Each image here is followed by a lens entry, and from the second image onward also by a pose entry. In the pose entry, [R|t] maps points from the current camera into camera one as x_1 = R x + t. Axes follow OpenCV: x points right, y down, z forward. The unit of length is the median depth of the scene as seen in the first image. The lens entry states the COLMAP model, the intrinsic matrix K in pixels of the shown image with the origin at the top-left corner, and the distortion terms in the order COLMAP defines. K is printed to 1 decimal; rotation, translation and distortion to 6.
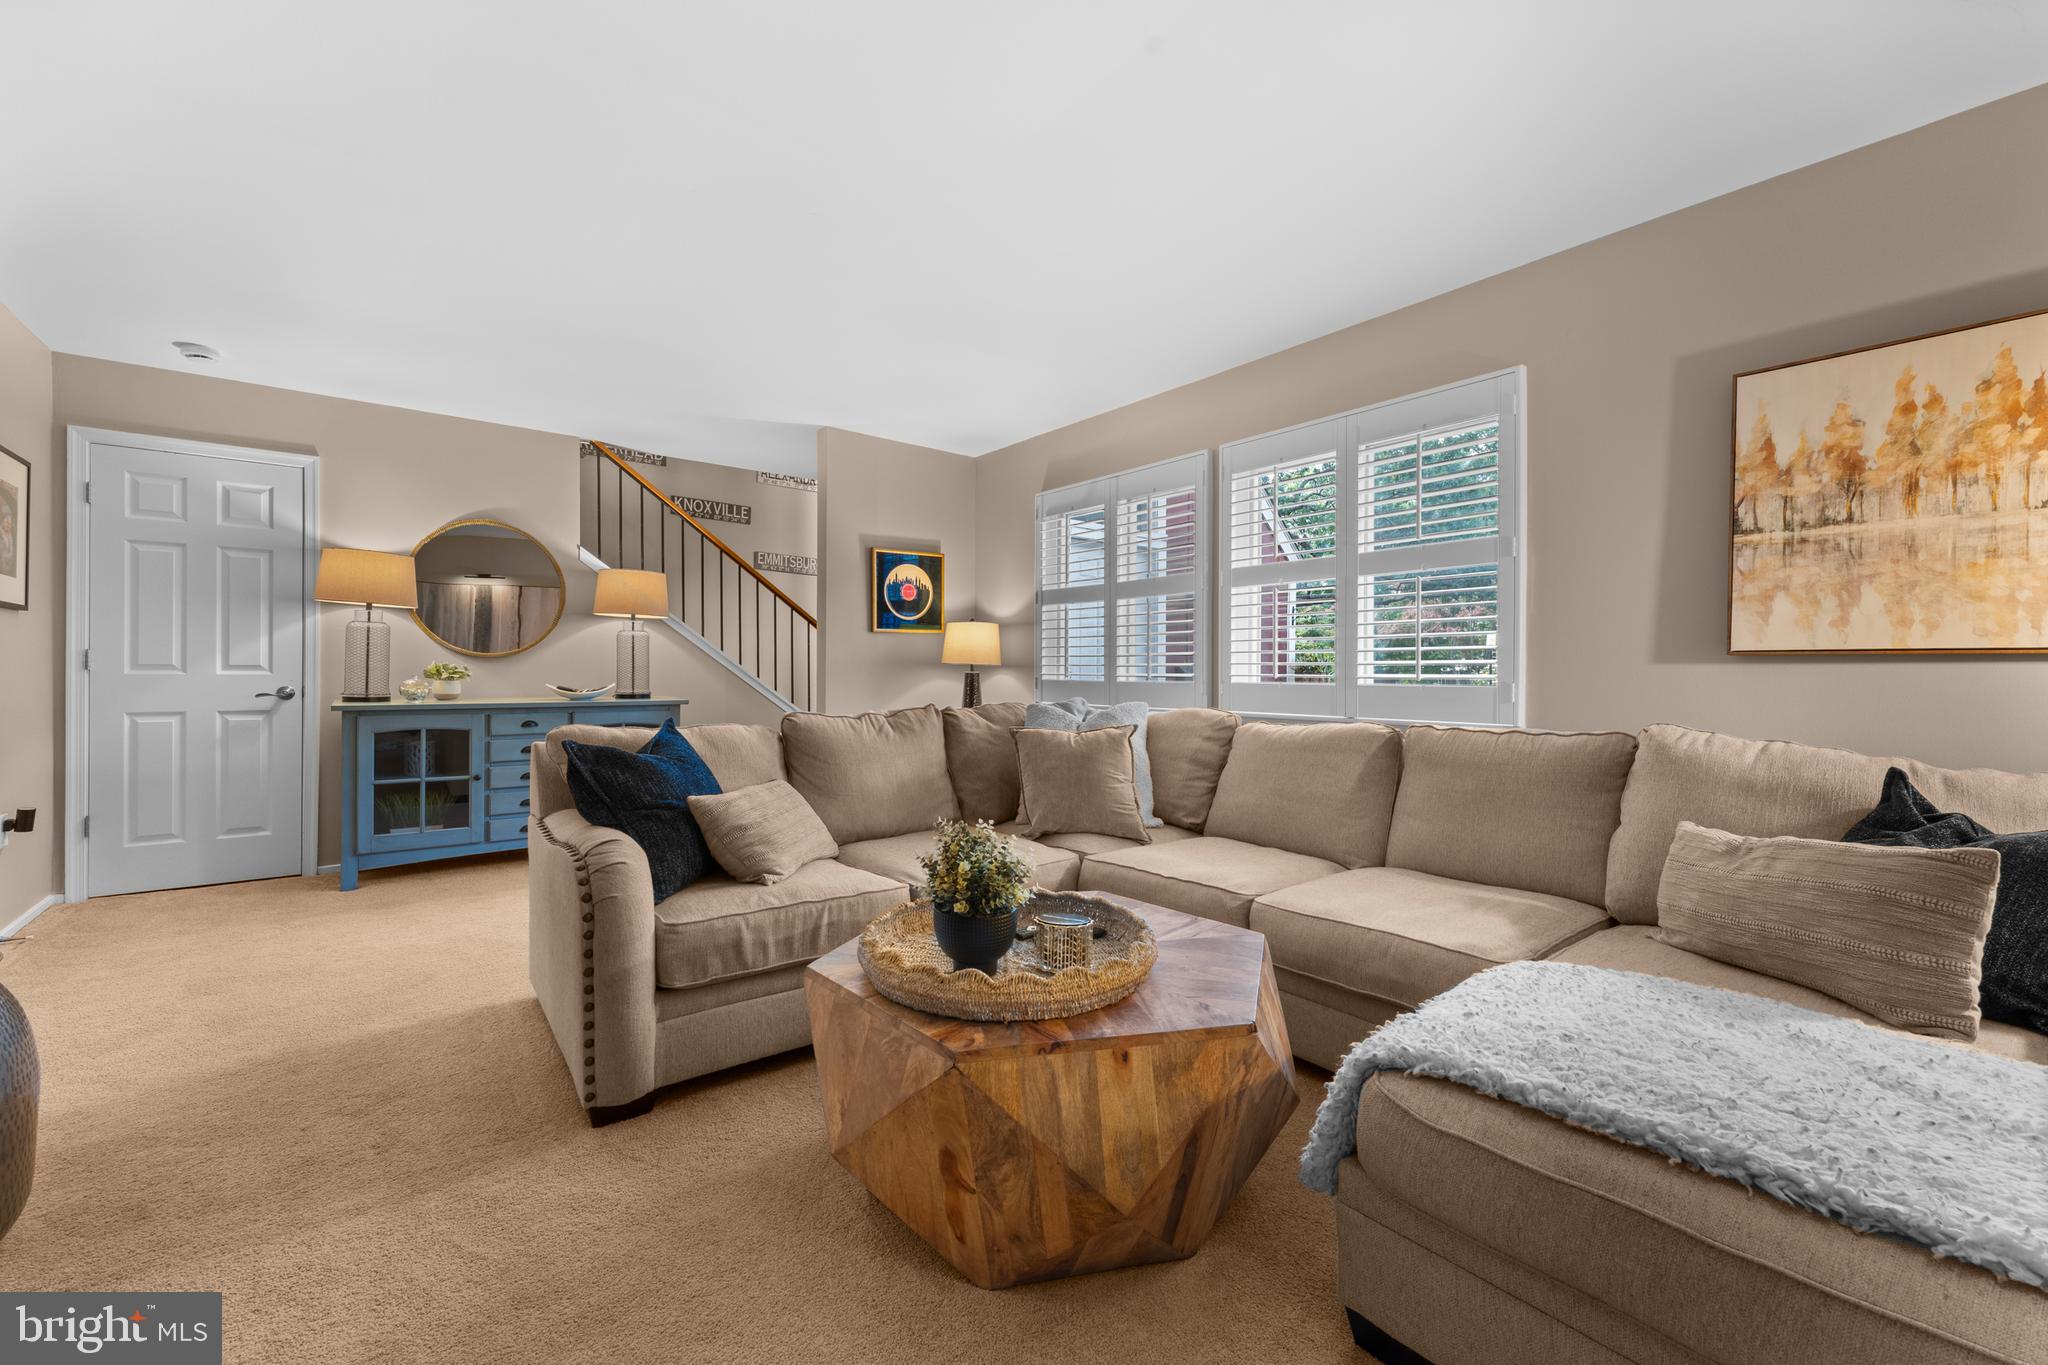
lens RADIAL K [[818.7, 0, 1027.8], [0, 818.7, 674.4], [0, 0, 1]] dist [-0.001283, 0.000388]
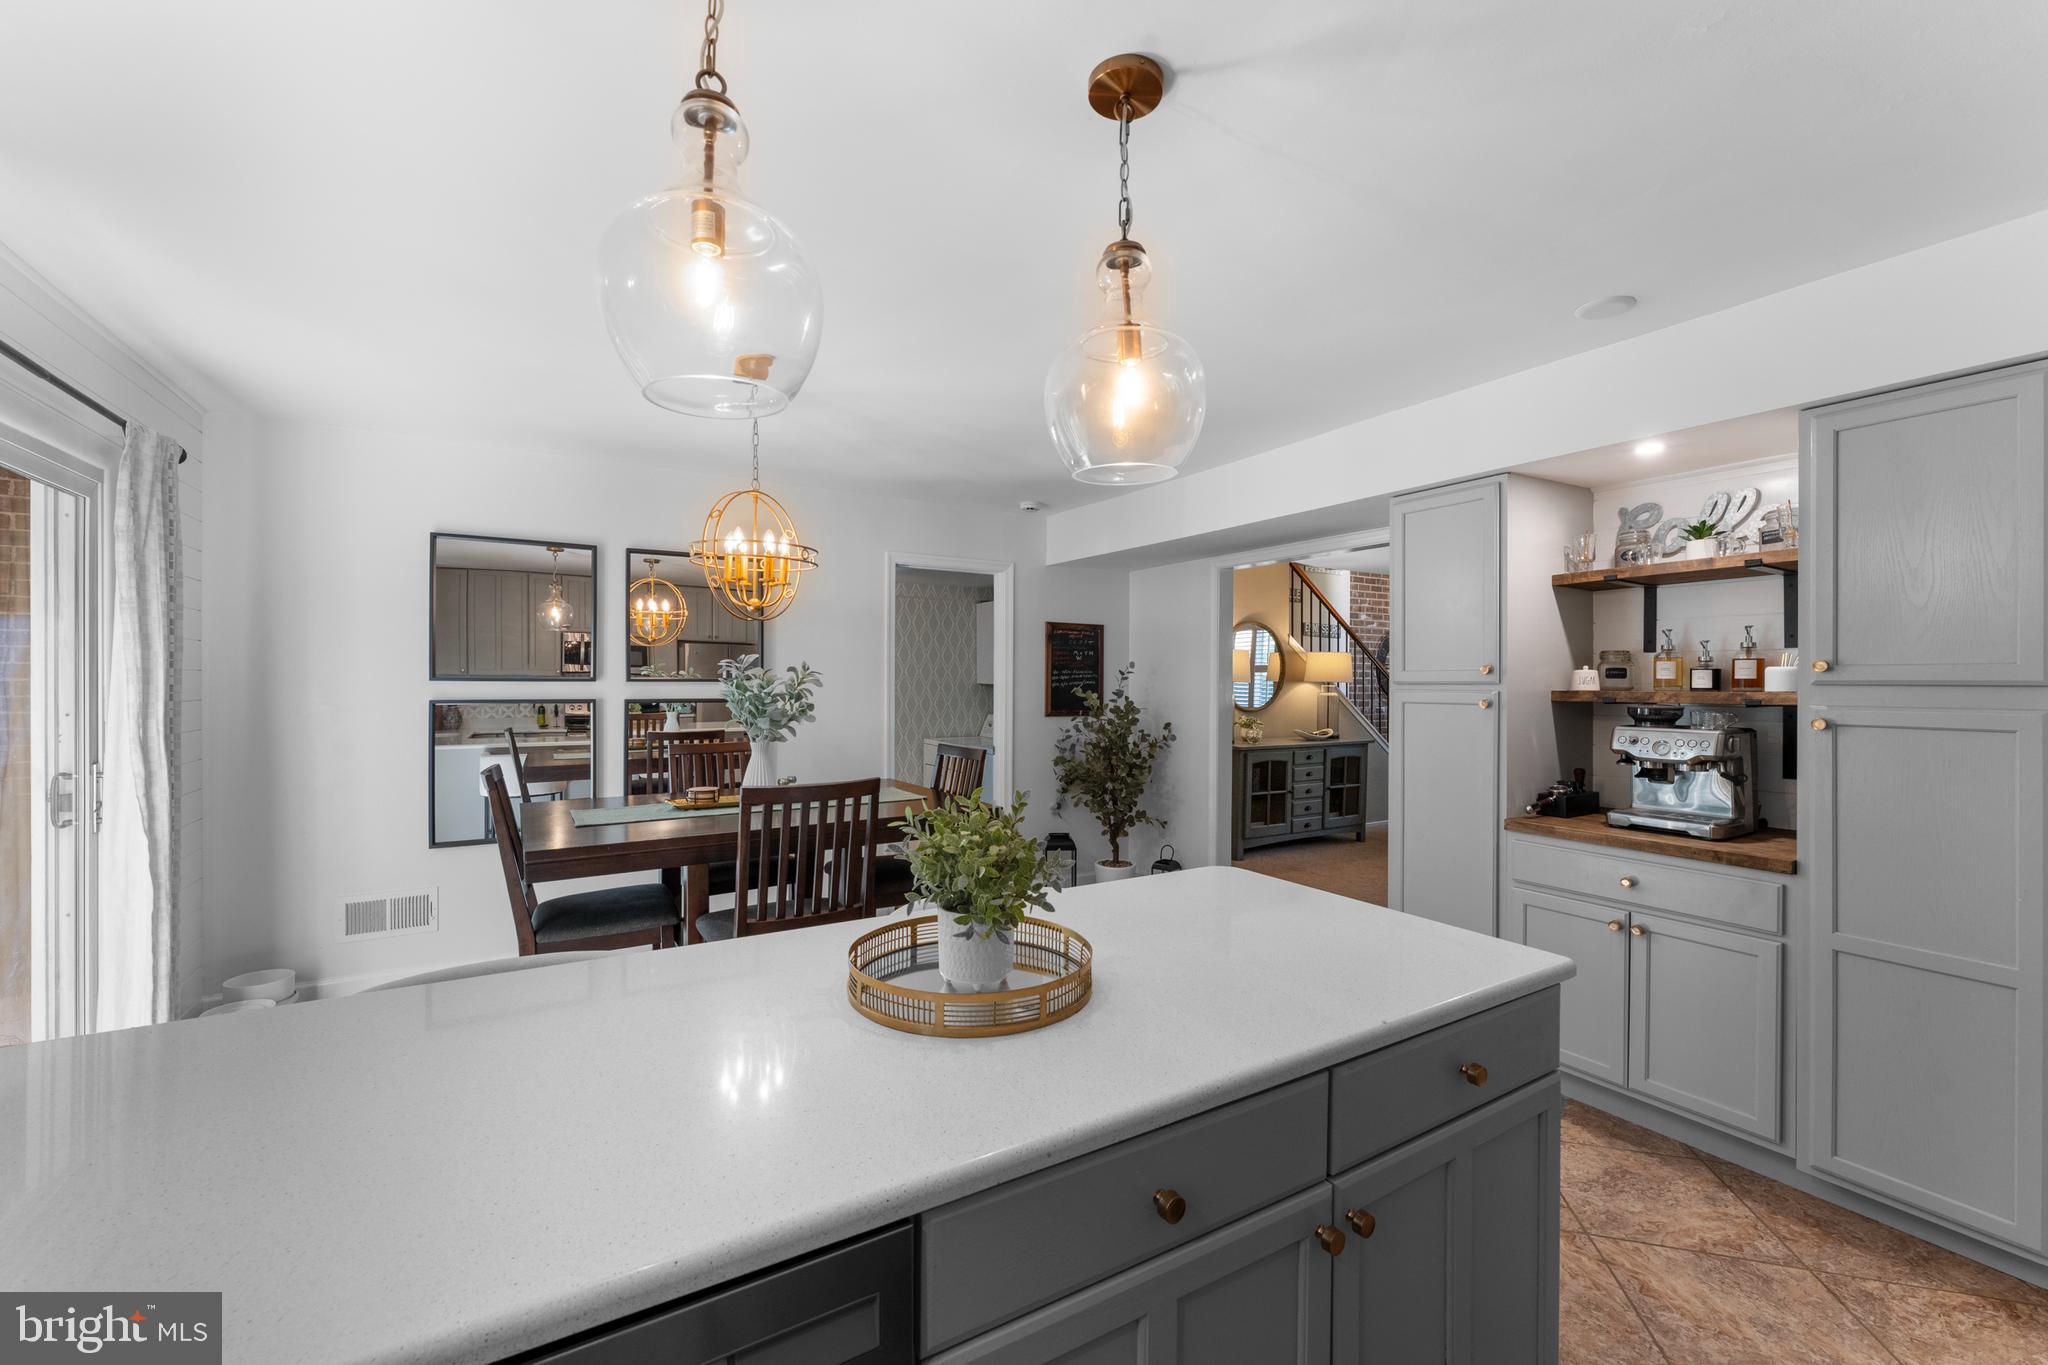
lens RADIAL K [[818.7, 0, 1015.0], [0, 818.7, 682.9], [0, 0, 1]] dist [-0.001283, 0.000388]
pose [[0.989681, -0.005413, -0.143189, -1.033768], [0.004769, 0.999977, -0.004837, -0.081614], [0.143212, 0.004104, 0.989684, -0.665431]]
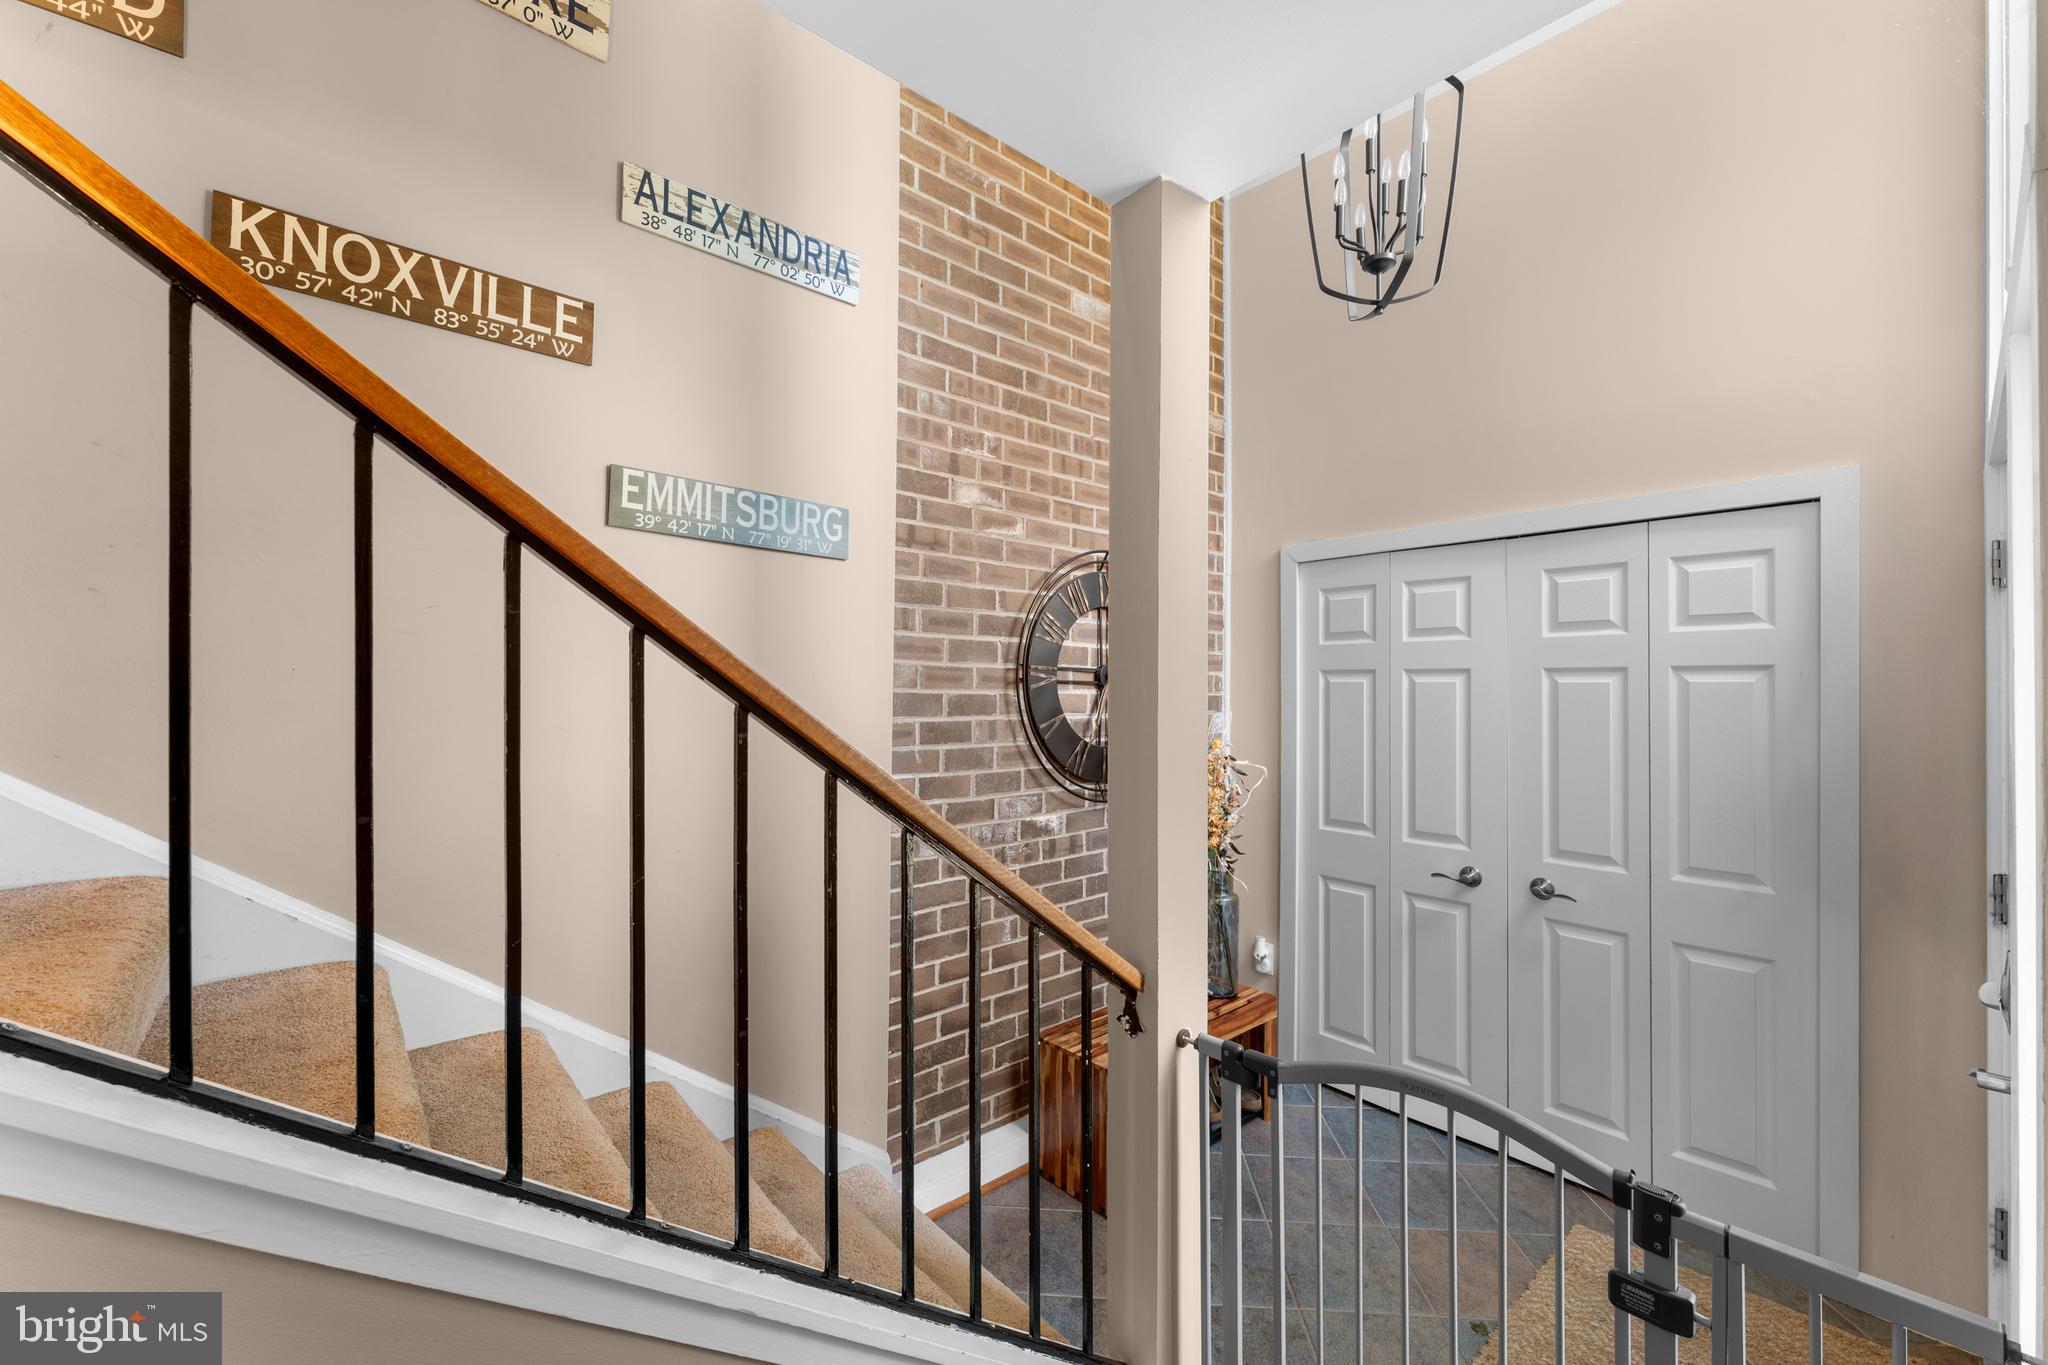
lens RADIAL K [[818.7, 0, 1012.3], [0, 818.7, 680.6], [0, 0, 1]] dist [-0.001283, 0.000388]
pose [[0.999230, 0.002343, 0.039164, -0.350387], [-0.001802, 0.999903, -0.013830, -0.123920], [-0.039192, 0.013749, 0.999137, 1.215843]]
